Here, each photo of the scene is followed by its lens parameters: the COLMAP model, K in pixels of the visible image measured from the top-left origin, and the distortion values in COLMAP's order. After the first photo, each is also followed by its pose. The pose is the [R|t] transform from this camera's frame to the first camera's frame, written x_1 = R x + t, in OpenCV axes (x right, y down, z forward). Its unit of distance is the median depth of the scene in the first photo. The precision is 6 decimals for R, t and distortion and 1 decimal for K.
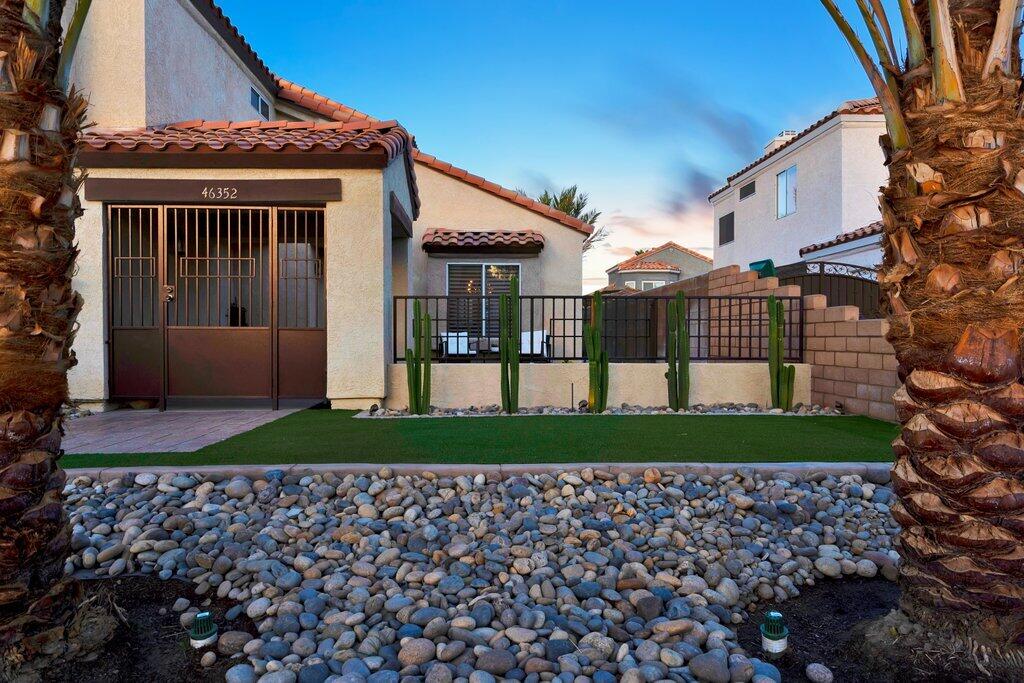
lens RADIAL K [[656.5, 0, 513.4], [0, 656.5, 335.8], [0, 0, 1]] dist [0.010553, 0.001597]
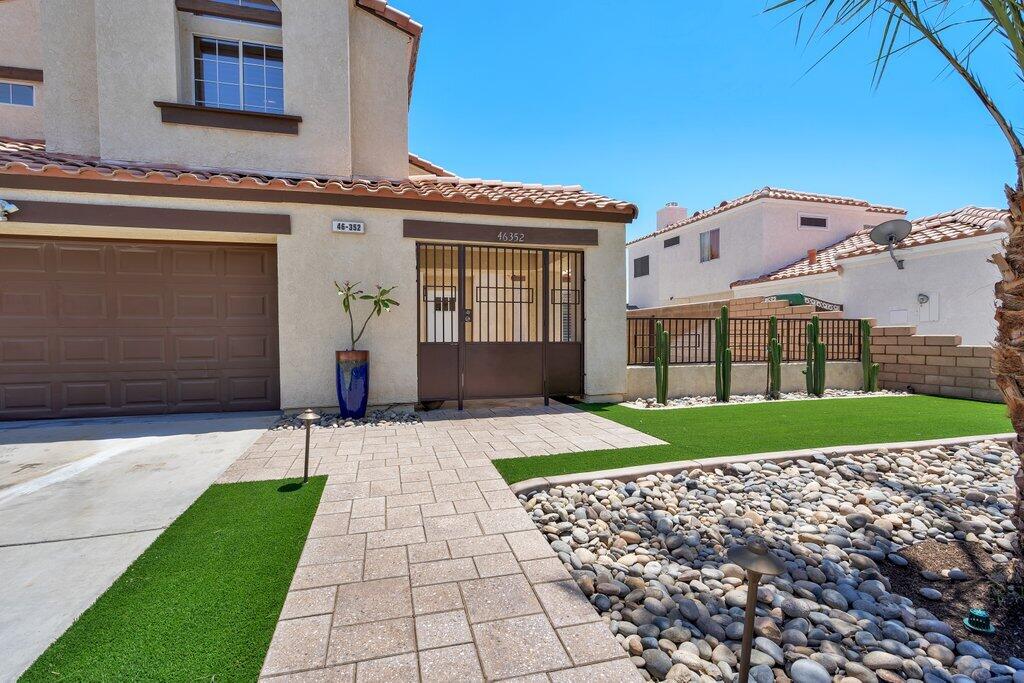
lens RADIAL K [[476.3, 0, 515.3], [0, 476.3, 343.1], [0, 0, 1]] dist [0.001559, 0.000088]
pose [[0.971355, -0.008549, 0.237481, -1.309784], [0.006458, 0.999933, 0.009579, -0.039532], [-0.237547, -0.007771, 0.971345, 0.214142]]
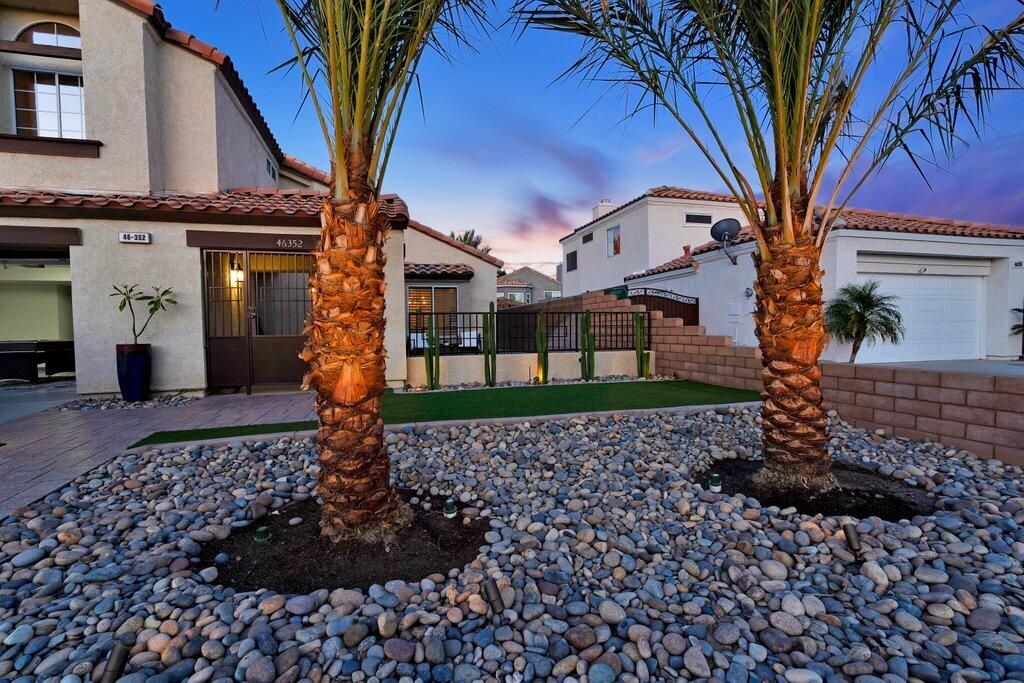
lens RADIAL K [[462.9, 0, 513.2], [0, 462.9, 335.9], [0, 0, 1]] dist [-0.002182, 0.000574]
pose [[0.973572, -0.016340, 0.227794, -0.394858], [0.012815, 0.999774, 0.016945, -0.045751], [-0.228020, -0.013578, 0.973562, -0.215140]]
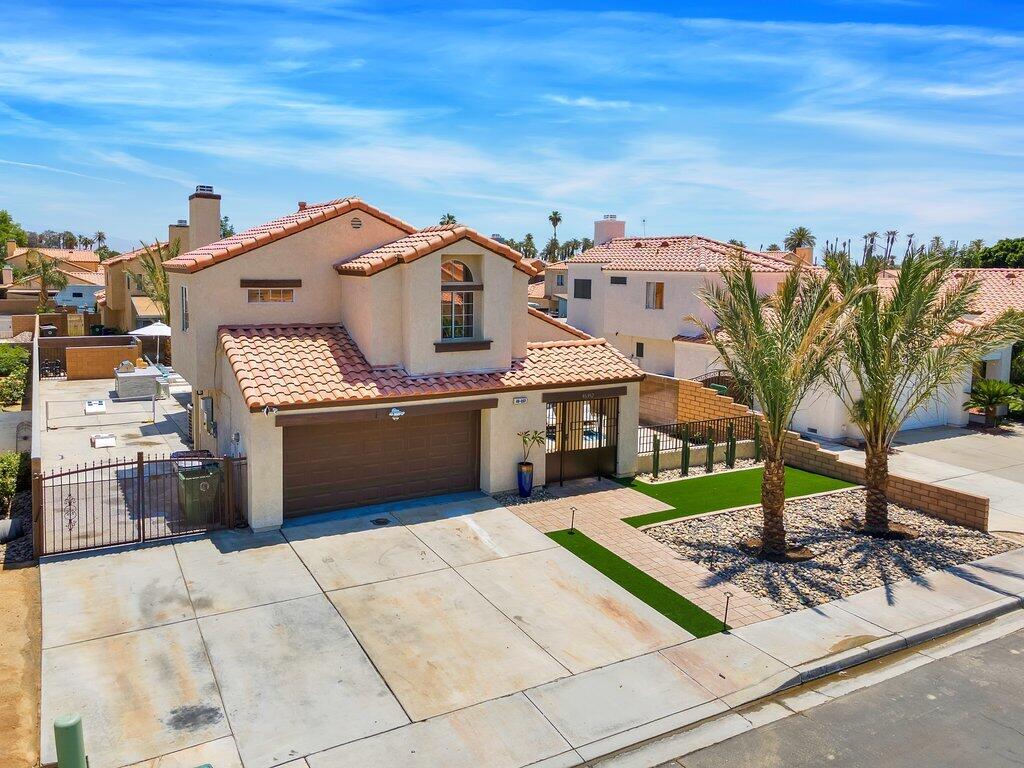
lens RADIAL K [[757.0, 0, 481.9], [0, 757.0, 300.7], [0, 0, 1]] dist [0.030768, 0.002255]
pose [[0.893192, -0.002265, 0.449670, -4.051254], [-0.020546, 0.998737, 0.045842, -1.346170], [-0.449206, -0.050184, 0.892018, -2.552401]]
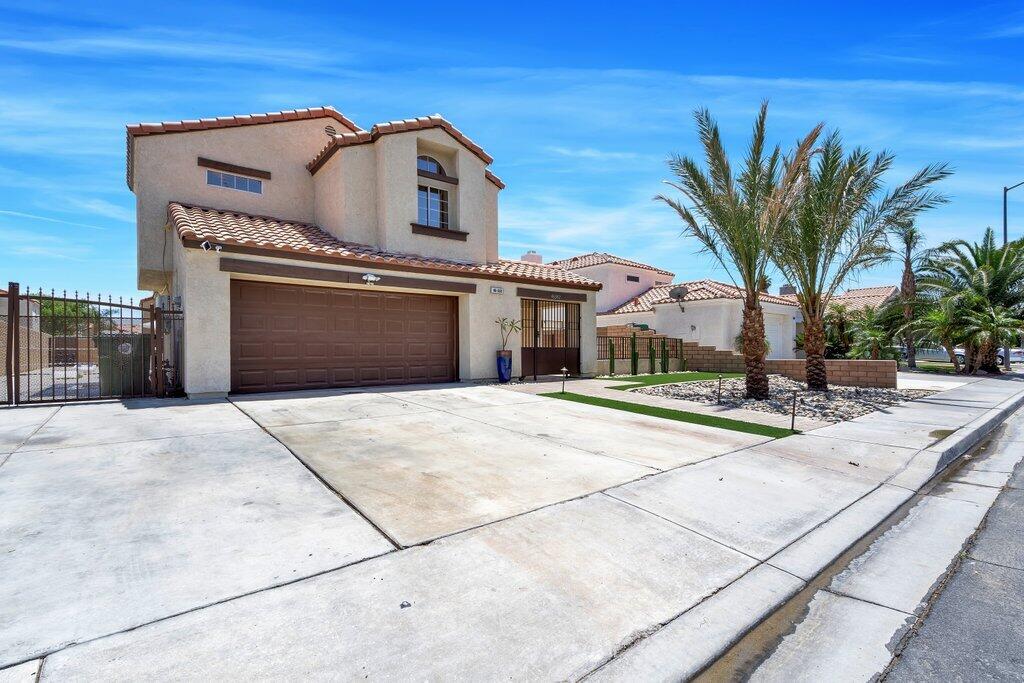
lens RADIAL K [[462.9, 0, 513.2], [0, 462.9, 335.9], [0, 0, 1]] dist [-0.002182, 0.000574]
pose [[0.802255, 0.016629, 0.596750, -3.331377], [0.003229, 0.999476, -0.032192, 0.000901], [-0.596973, 0.027753, 0.801781, -0.745720]]
